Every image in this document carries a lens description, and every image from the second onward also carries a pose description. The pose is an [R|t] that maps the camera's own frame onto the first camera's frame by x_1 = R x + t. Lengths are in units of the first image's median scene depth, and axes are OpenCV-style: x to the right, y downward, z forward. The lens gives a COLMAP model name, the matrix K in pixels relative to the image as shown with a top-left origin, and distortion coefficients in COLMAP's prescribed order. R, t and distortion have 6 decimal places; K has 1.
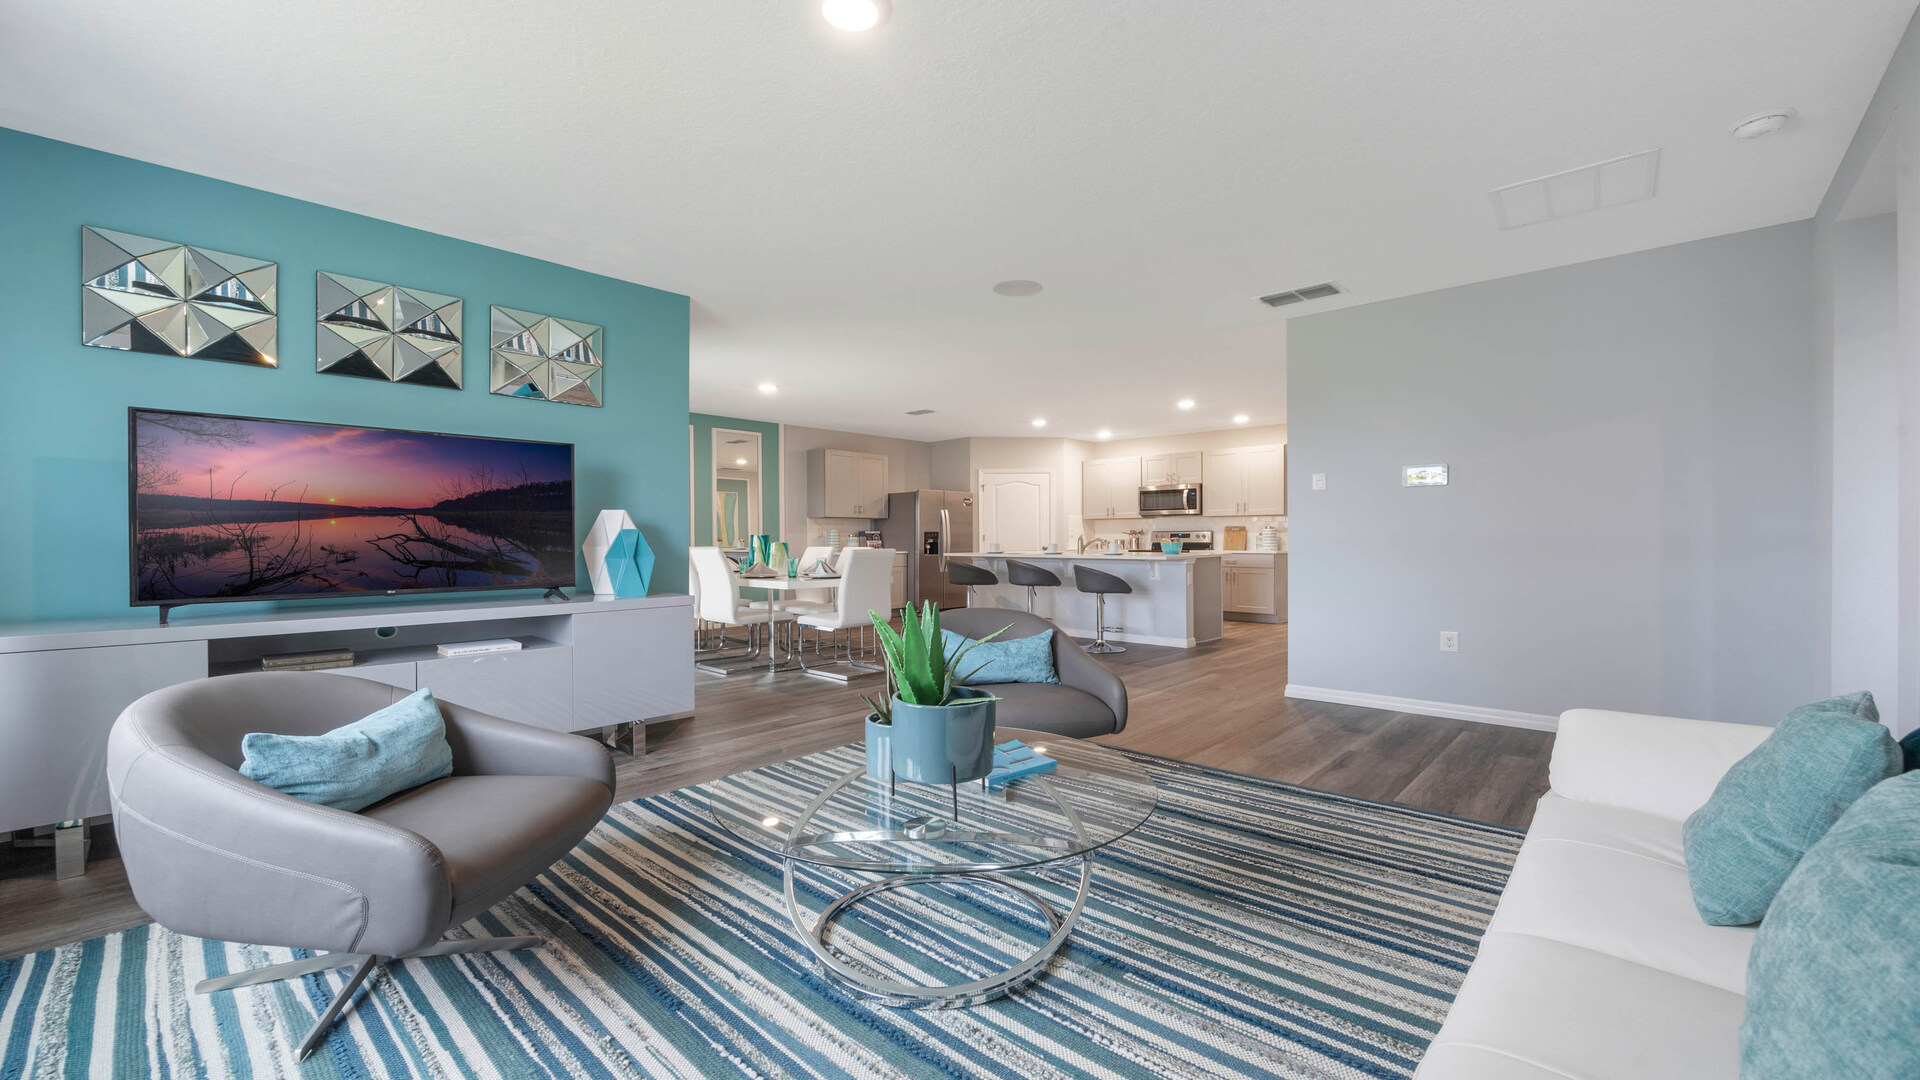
lens RADIAL K [[753.8, 0, 905.4], [0, 753.8, 544.5], [0, 0, 1]] dist [0.001837, -0.000011]
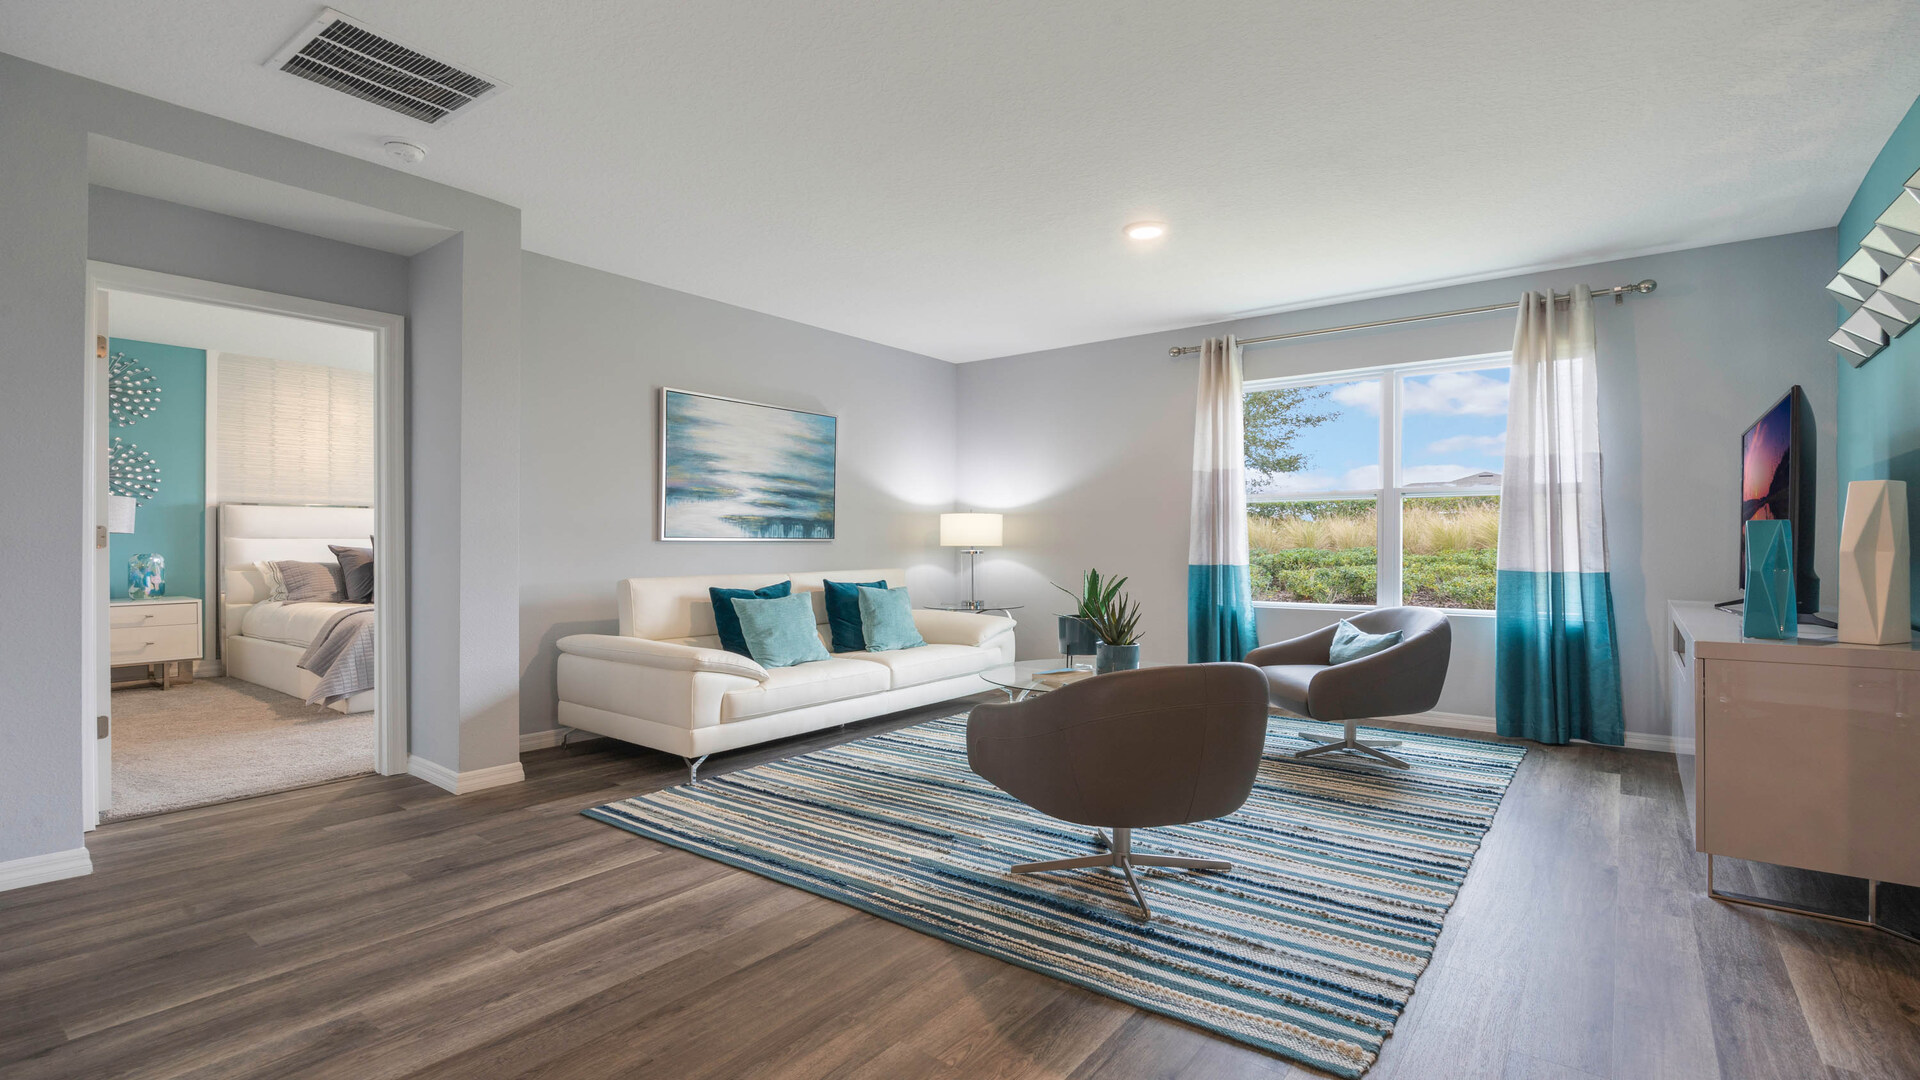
lens RADIAL K [[867.9, 0, 967.4], [0, 867.9, 545.7], [0, 0, 1]] dist [-0.000079, 0.000061]
pose [[-0.986320, 0.005694, -0.164745, 0.143462], [0.004336, 0.999954, 0.008604, -0.004791], [0.164787, 0.007772, -0.986299, 0.626188]]
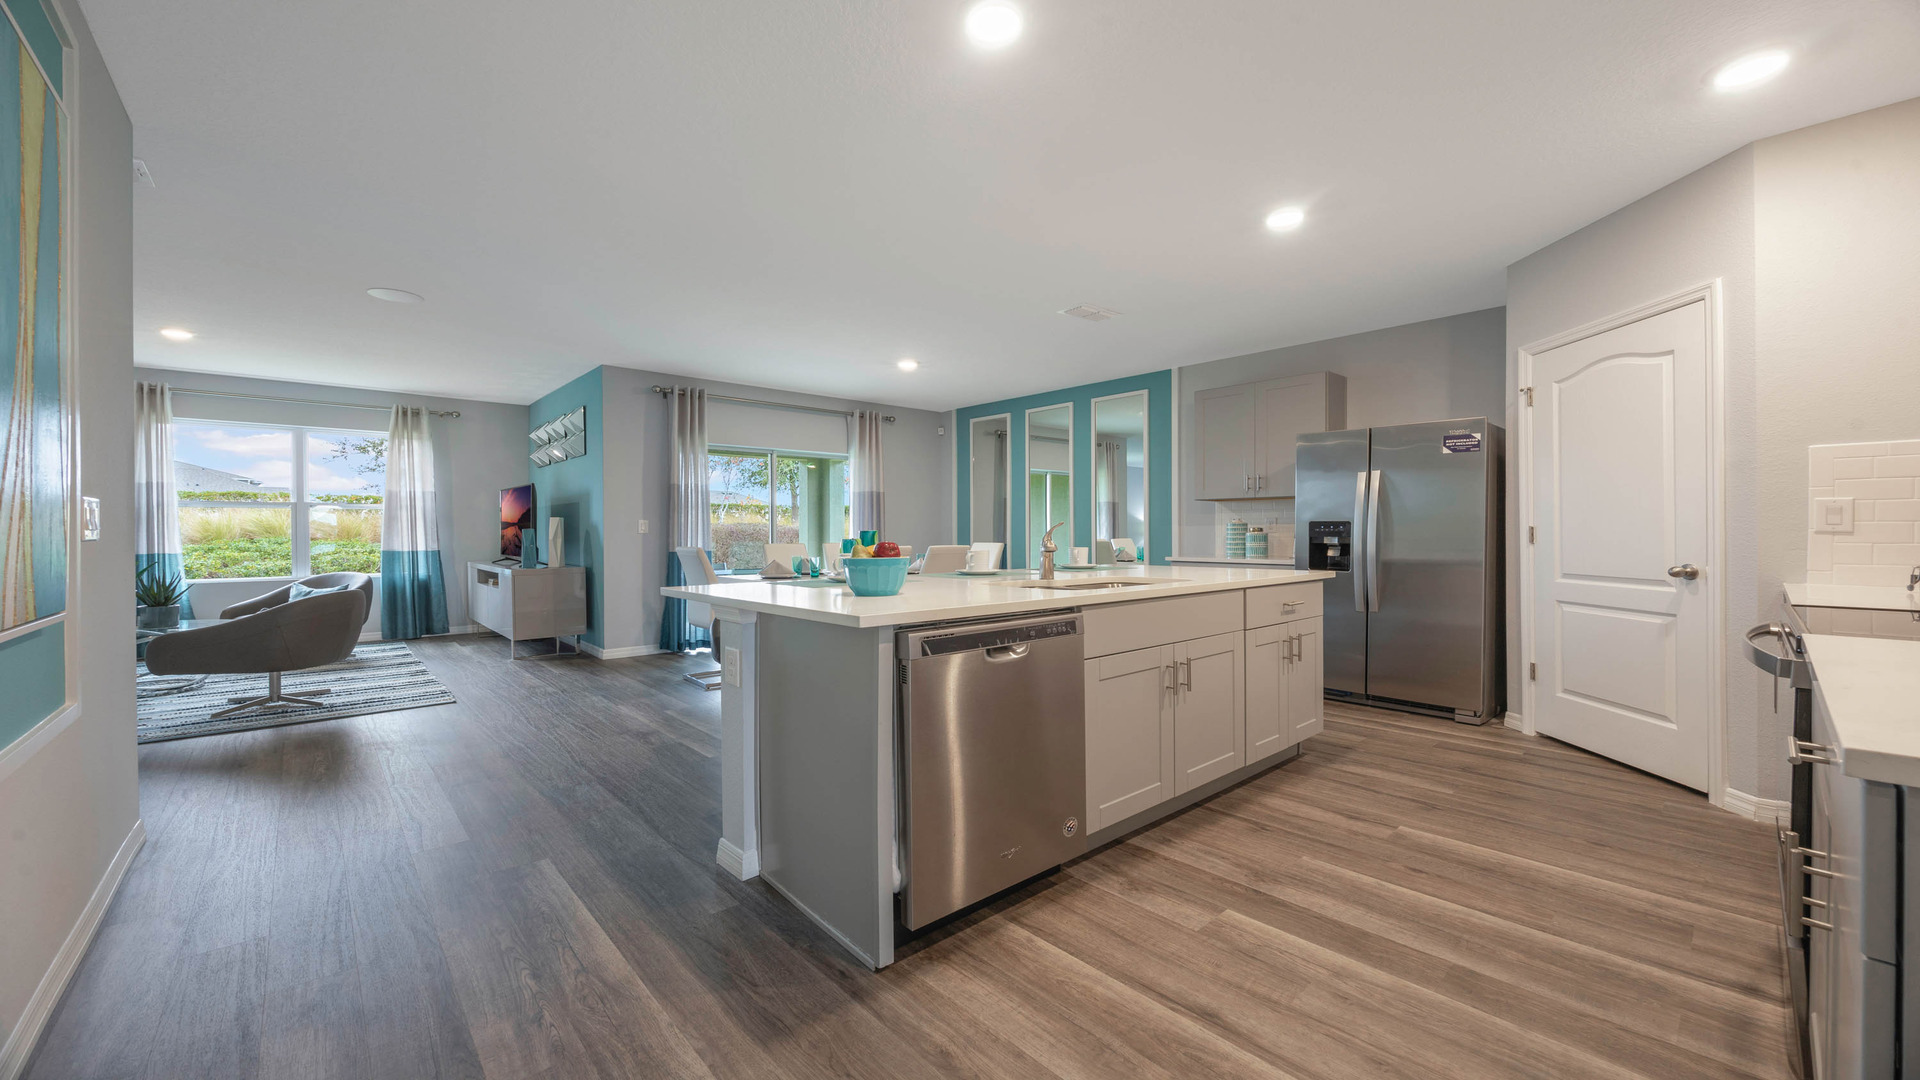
lens RADIAL K [[725.7, 0, 949.9], [0, 725.7, 542.9], [0, 0, 1]] dist [0.000564, -0.000999]
pose [[-0.028562, 0.021397, -0.999363, 0.512927], [-0.003824, 0.999761, 0.021515, -0.012362], [0.999585, 0.004436, -0.028473, 0.808323]]
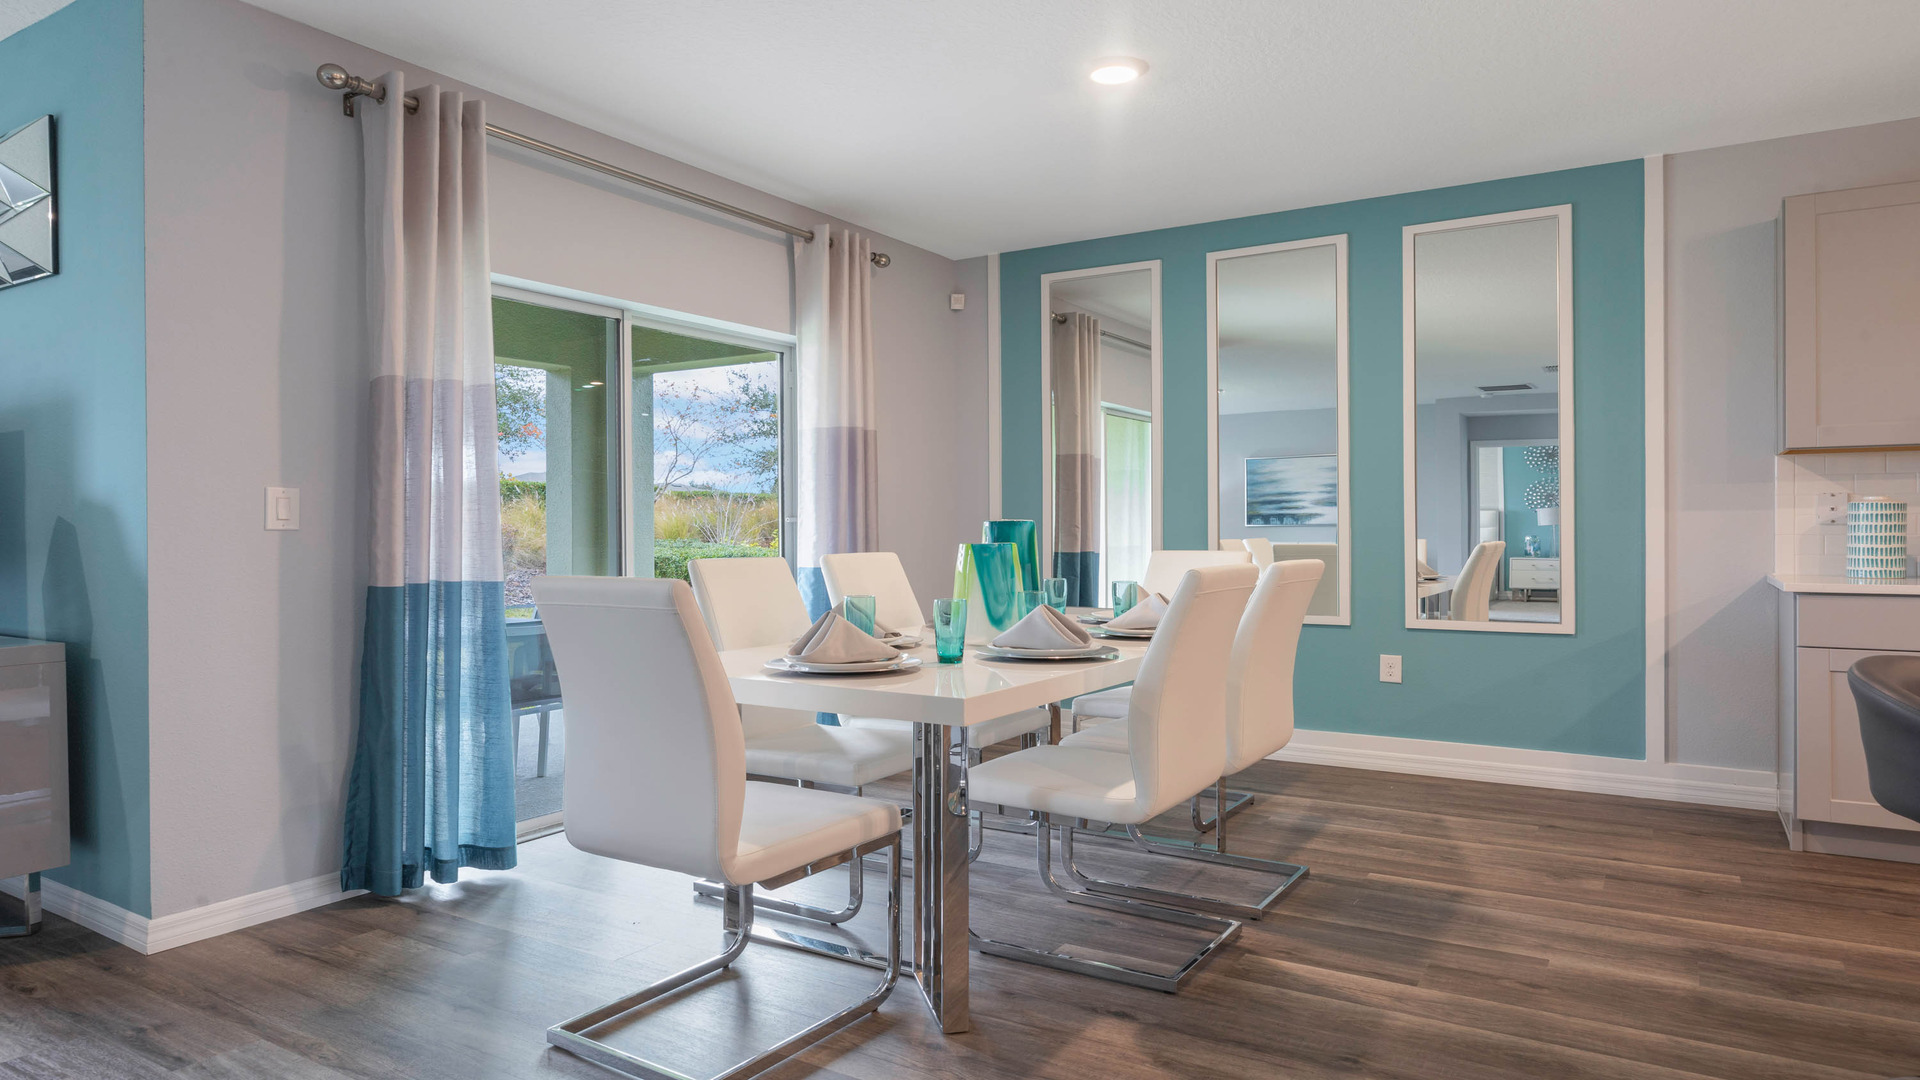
lens RADIAL K [[1131.6, 0, 962.5], [0, 1131.6, 537.6], [0, 0, 1]] dist [-0.005160, -0.001707]
pose [[0.252471, 0.009923, -0.967554, 0.217882], [-0.003111, 0.999951, 0.009443, -0.006854], [0.967600, 0.000626, 0.252489, 0.612678]]
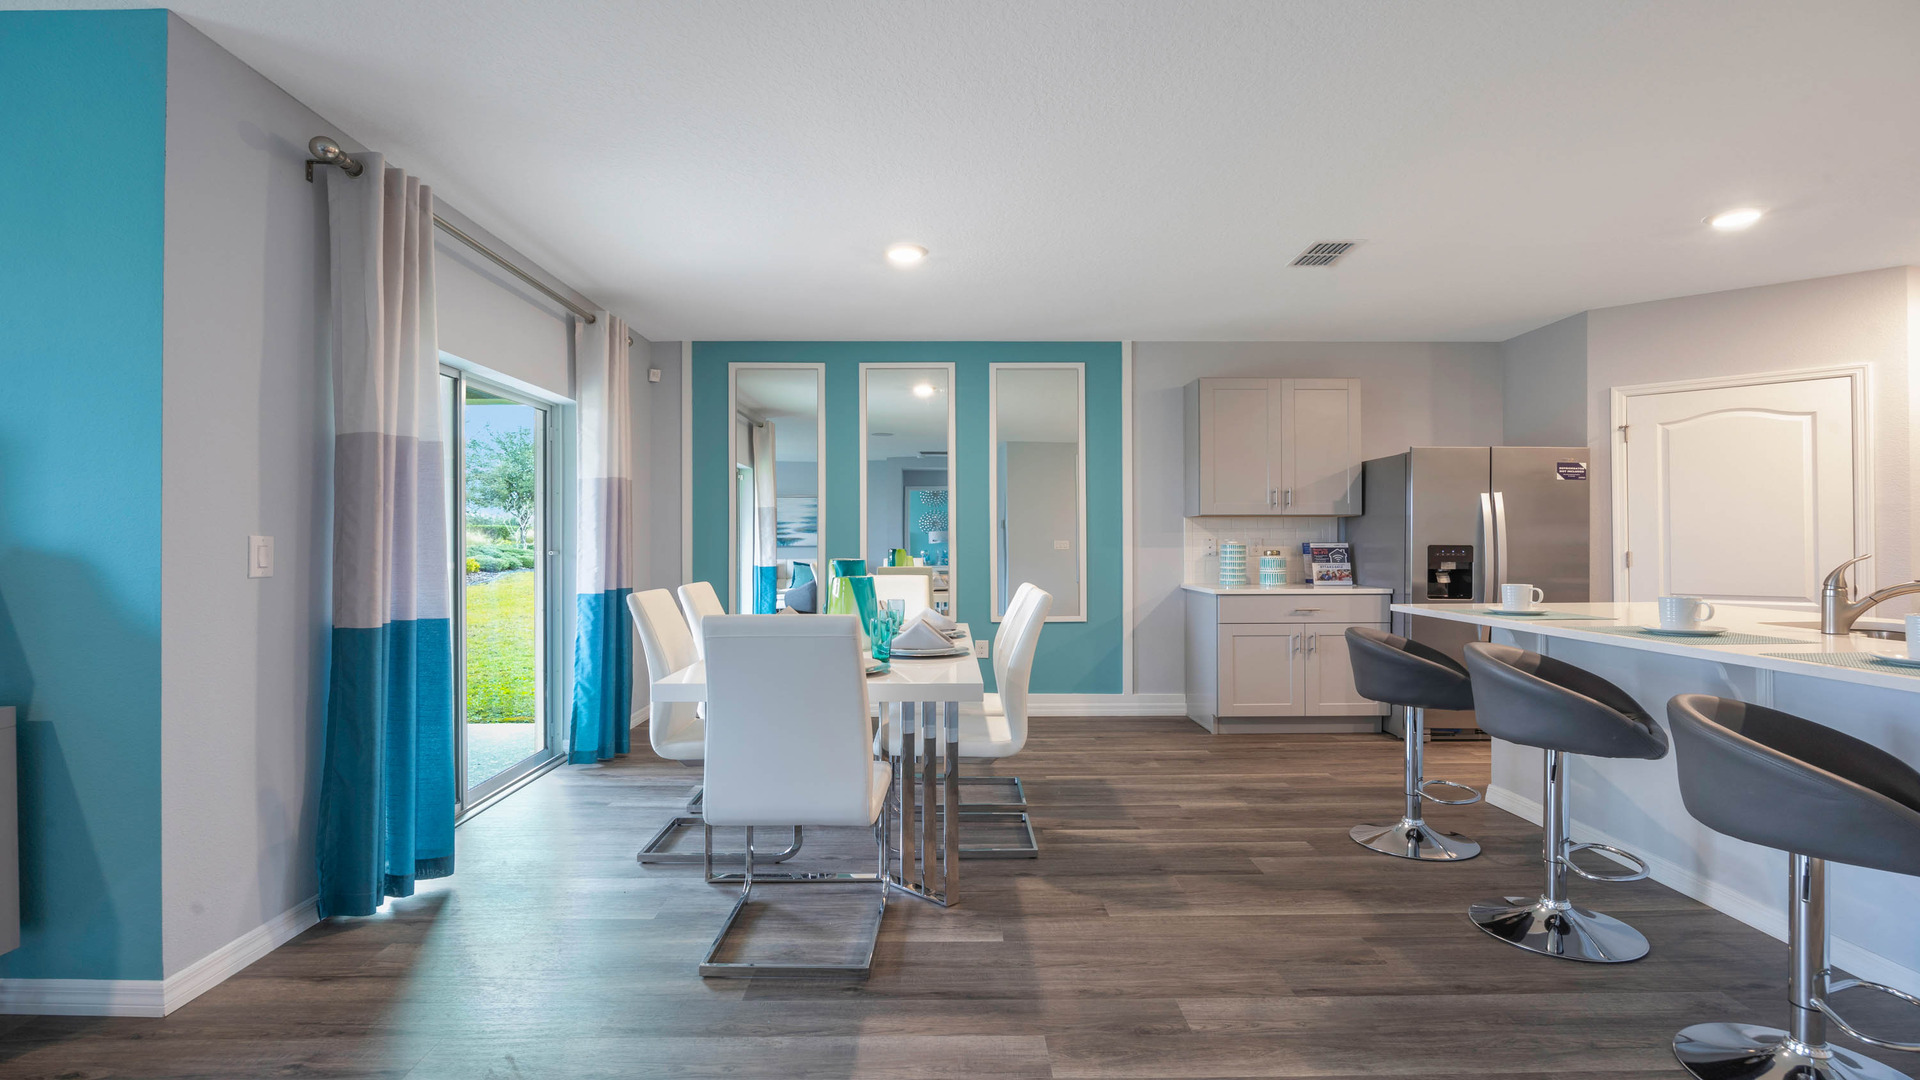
lens RADIAL K [[908.1, 0, 944.4], [0, 908.1, 539.0], [0, 0, 1]] dist [-0.014094, 0.000335]
pose [[0.730980, 0.000364, -0.682399, 0.182084], [-0.005302, 0.999973, -0.005147, -0.016507], [0.682378, 0.007381, 0.730962, 0.446449]]
